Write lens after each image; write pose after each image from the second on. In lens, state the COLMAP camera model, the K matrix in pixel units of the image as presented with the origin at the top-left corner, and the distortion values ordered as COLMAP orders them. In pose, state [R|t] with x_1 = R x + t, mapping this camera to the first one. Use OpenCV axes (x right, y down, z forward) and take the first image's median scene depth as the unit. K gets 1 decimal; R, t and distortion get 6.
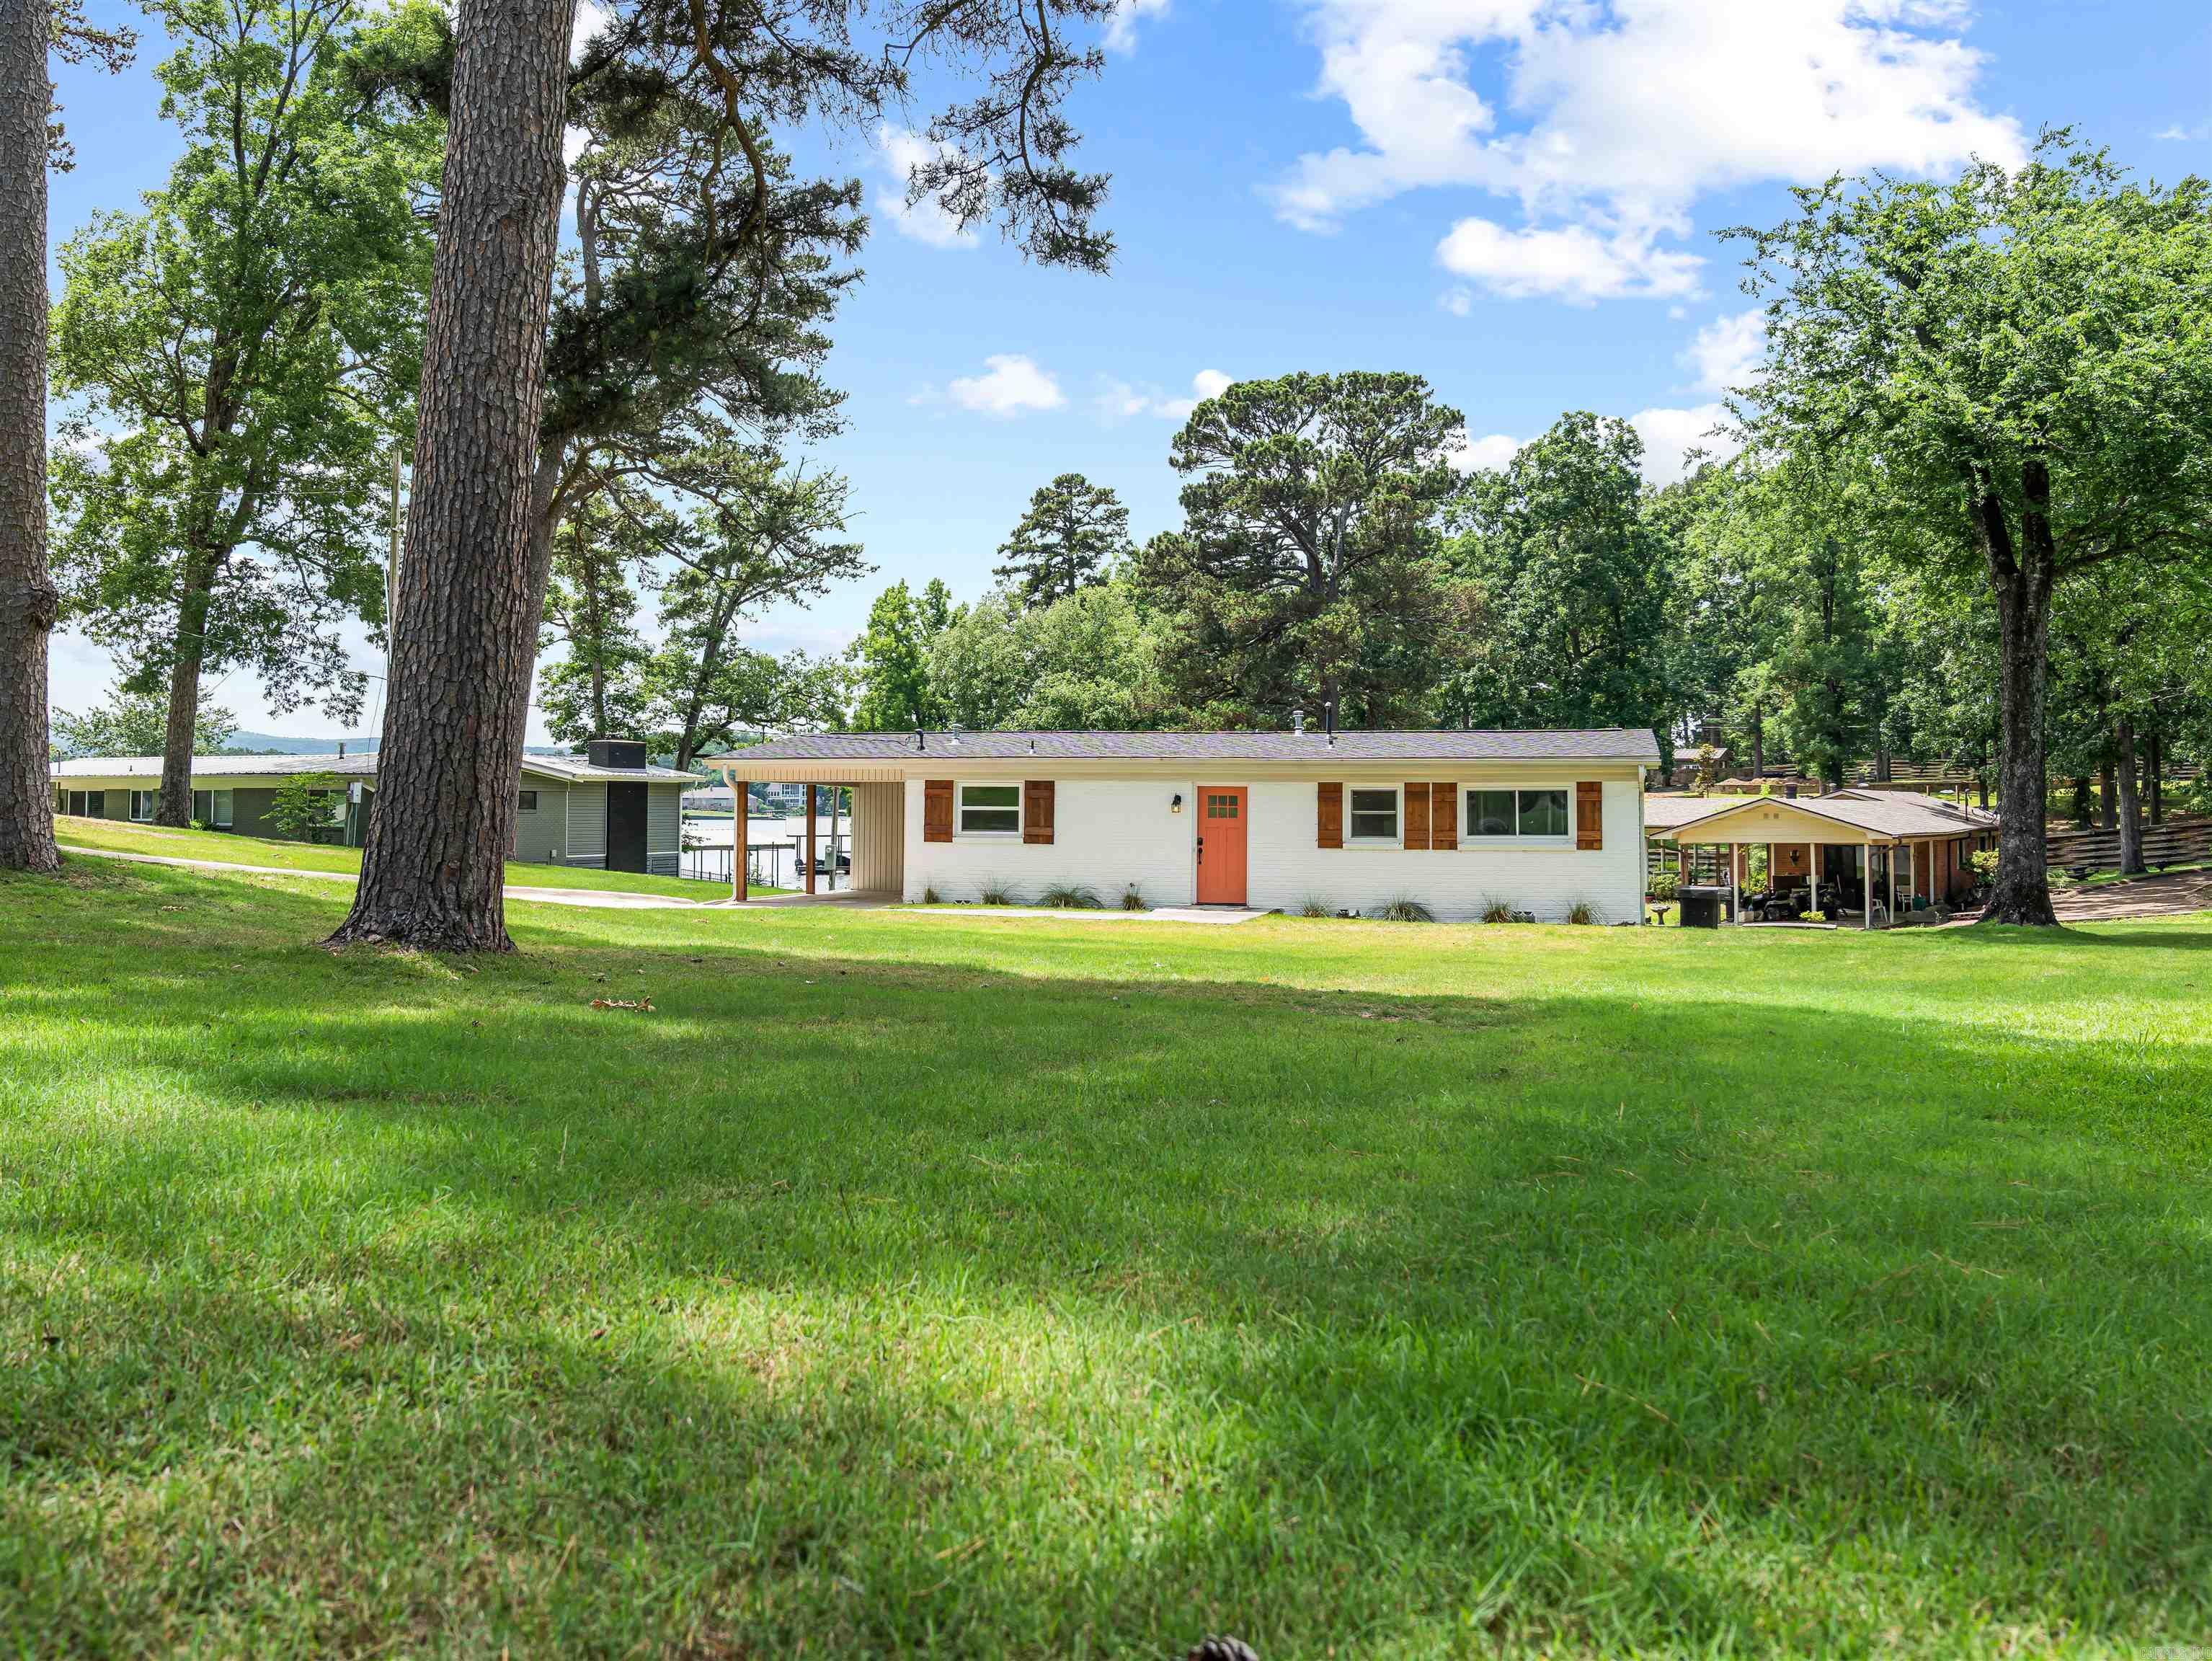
lens RADIAL K [[1744.2, 0, 1106.0], [0, 1744.2, 830.5], [0, 0, 1]] dist [-0.153851, 0.001274]
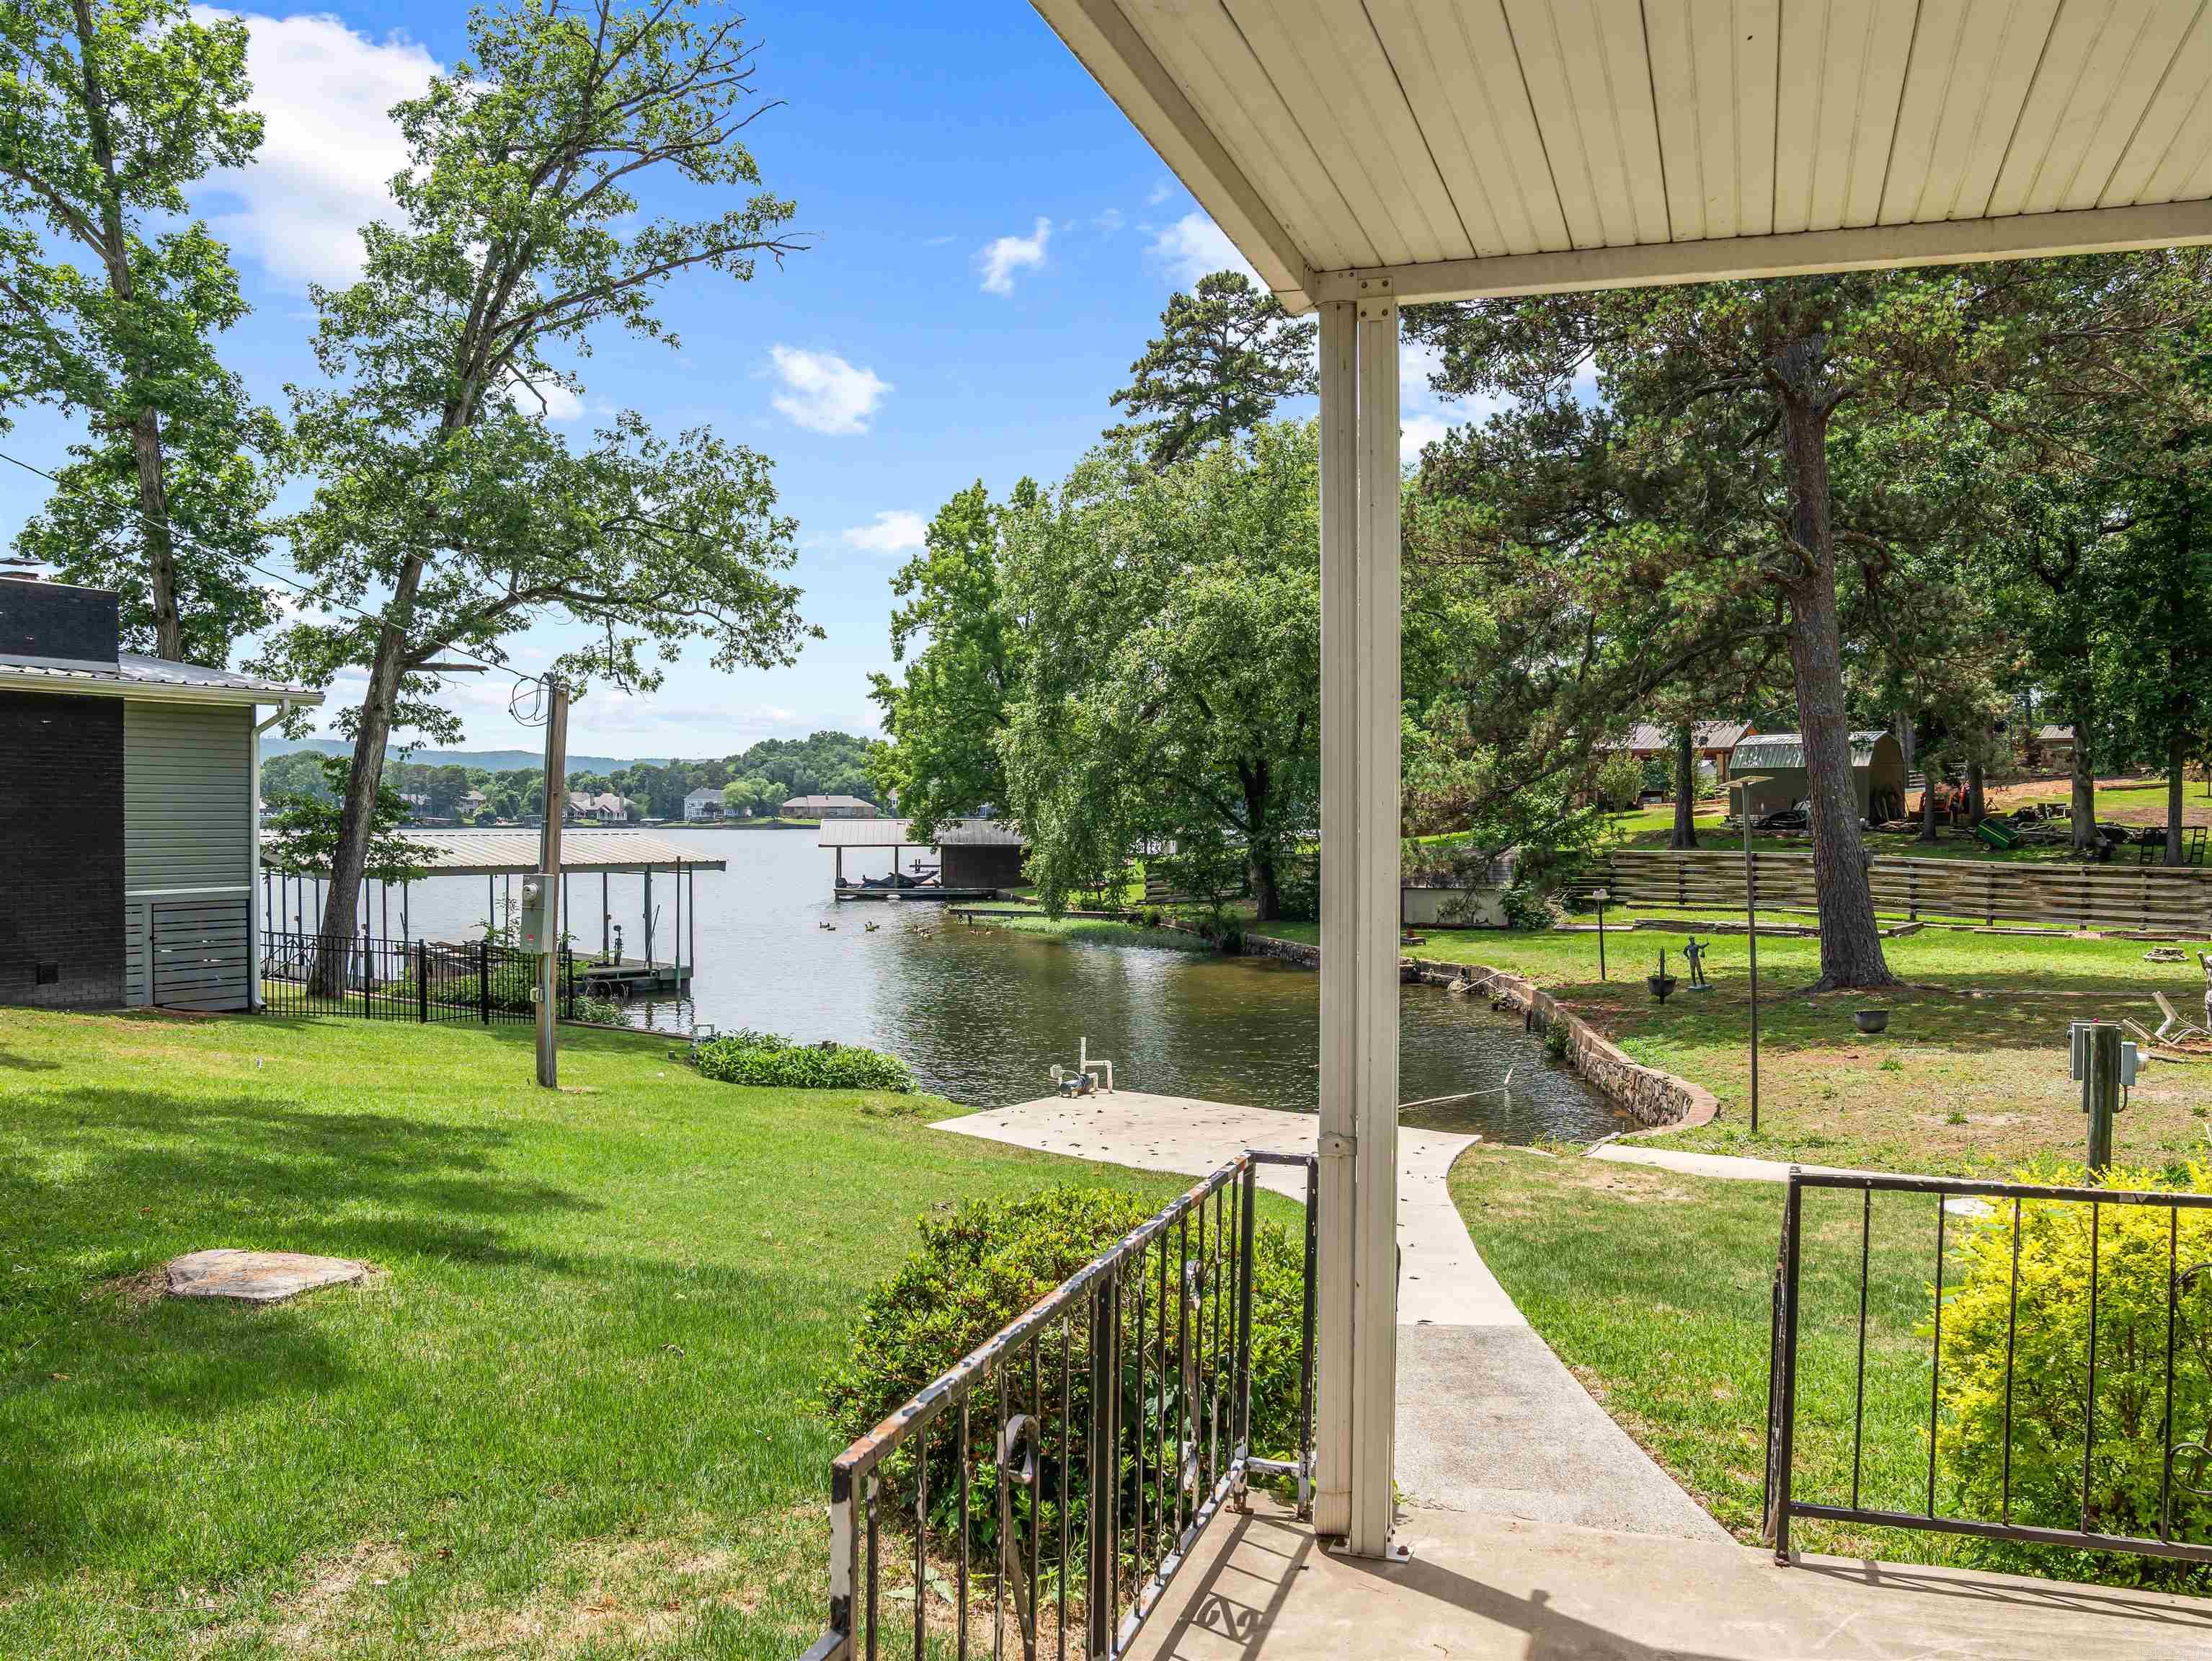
lens RADIAL K [[1744.2, 0, 1106.0], [0, 1744.2, 830.5], [0, 0, 1]] dist [-0.153851, 0.001274]
pose [[0.997193, -0.003748, -0.074779, -0.016902], [0.003270, 0.999973, -0.006508, 0.001783], [0.074801, 0.006245, 0.997179, 0.362600]]
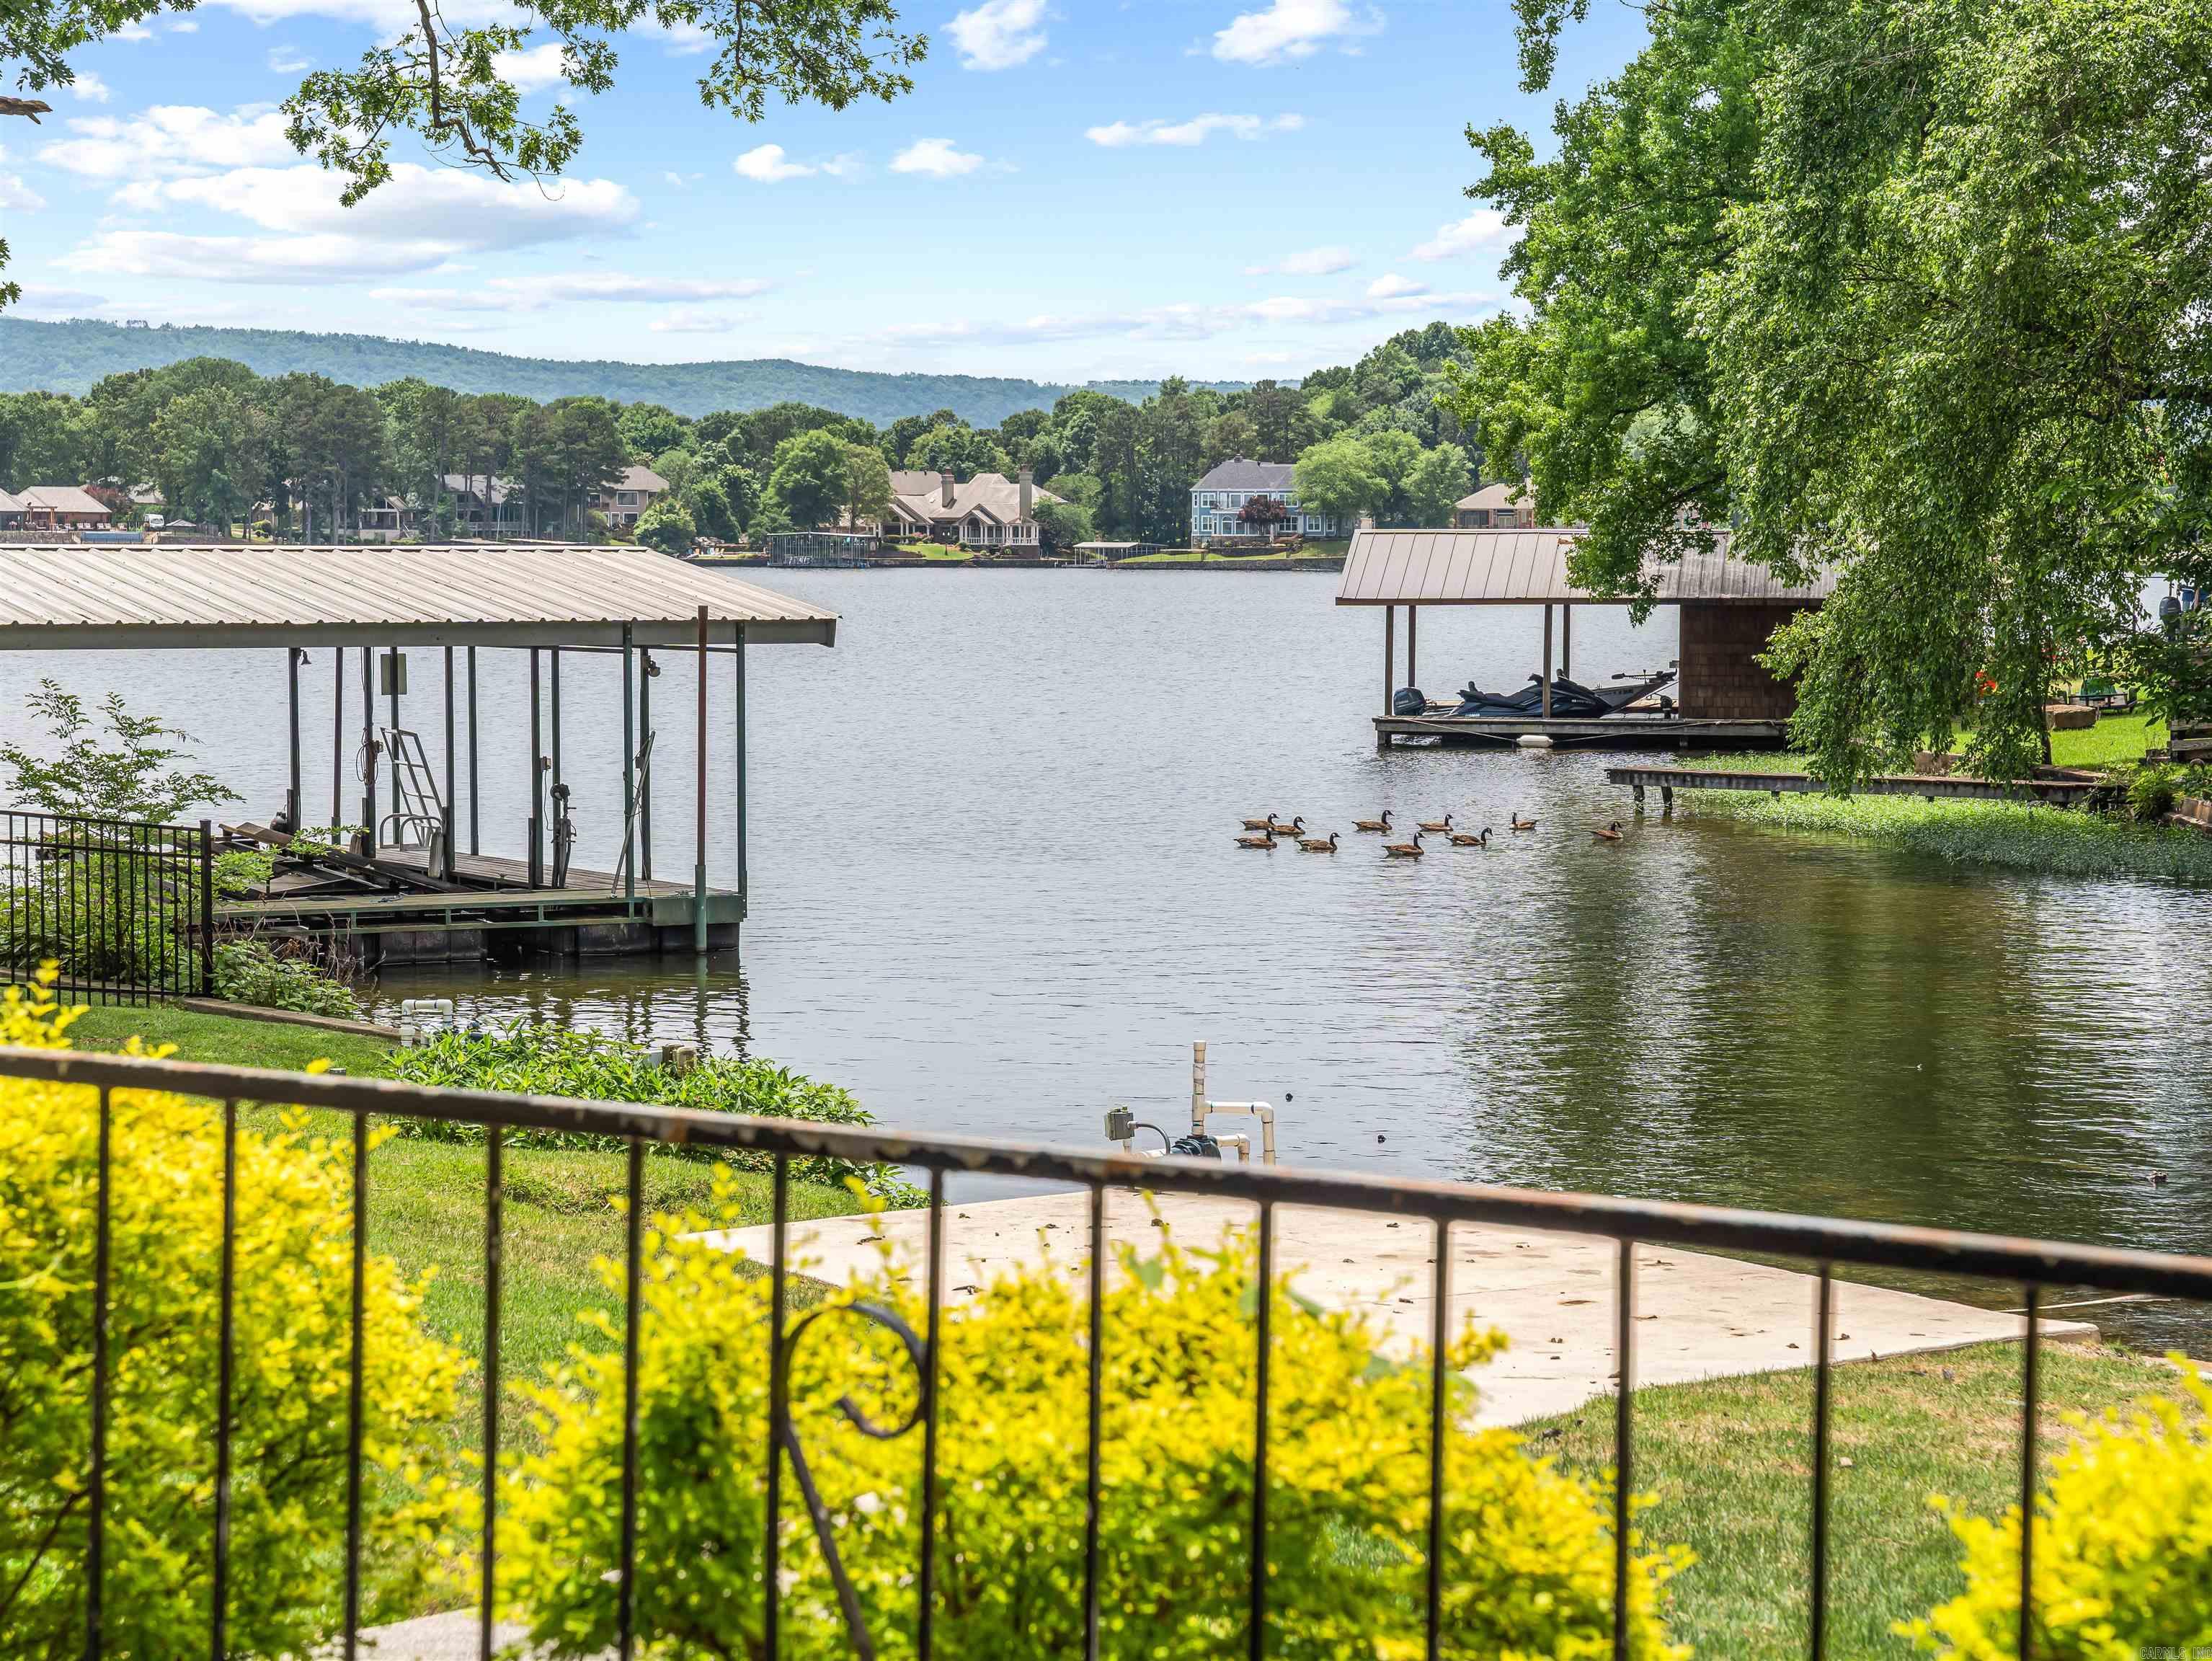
lens RADIAL K [[4819.0, 0, 1106.0], [0, 4819.0, 830.5], [0, 0, 1]] dist [0.126504, 0.622485]
pose [[0.943149, 0.016536, -0.331959, 0.030569], [-0.001494, 0.998962, 0.045517, 0.005108], [0.332367, -0.042433, 0.942195, 0.360214]]
